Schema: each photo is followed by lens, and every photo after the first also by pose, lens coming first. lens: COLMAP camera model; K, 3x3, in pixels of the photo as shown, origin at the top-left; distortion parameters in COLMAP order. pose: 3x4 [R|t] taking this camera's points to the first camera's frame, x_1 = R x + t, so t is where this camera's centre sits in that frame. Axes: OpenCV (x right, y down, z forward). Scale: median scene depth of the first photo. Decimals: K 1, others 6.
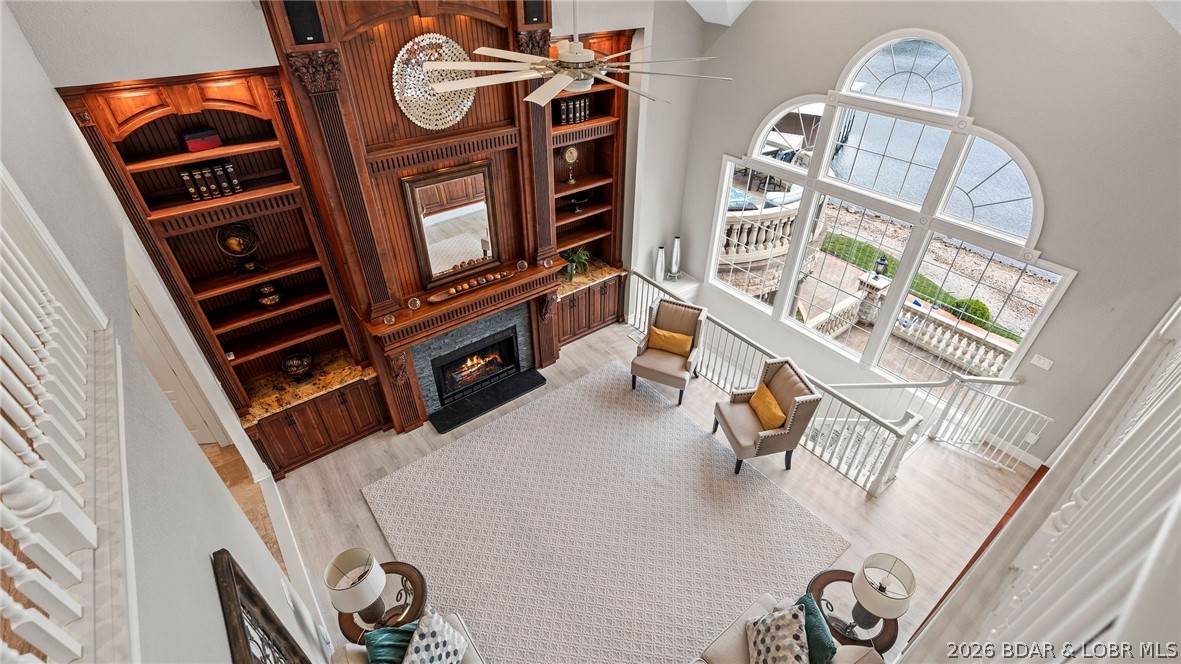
lens RADIAL K [[529.9, 0, 590.5], [0, 529.9, 332.0], [0, 0, 1]] dist [-0.006404, 0.001248]
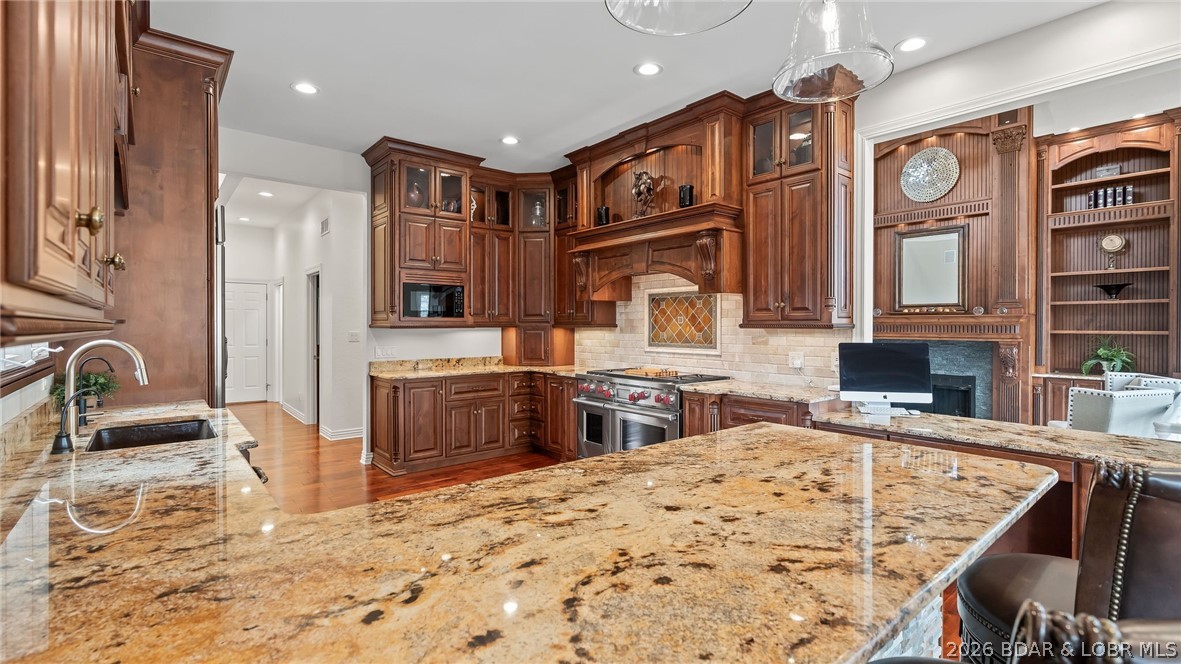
lens RADIAL K [[525.3, 0, 588.4], [0, 525.3, 327.7], [0, 0, 1]] dist [-0.003384, 0.000342]
pose [[0.042122, -0.000736, -0.999112, 1.038492], [-0.598746, 0.800522, -0.025832, 0.471016], [0.799831, 0.599302, 0.033279, 0.308085]]
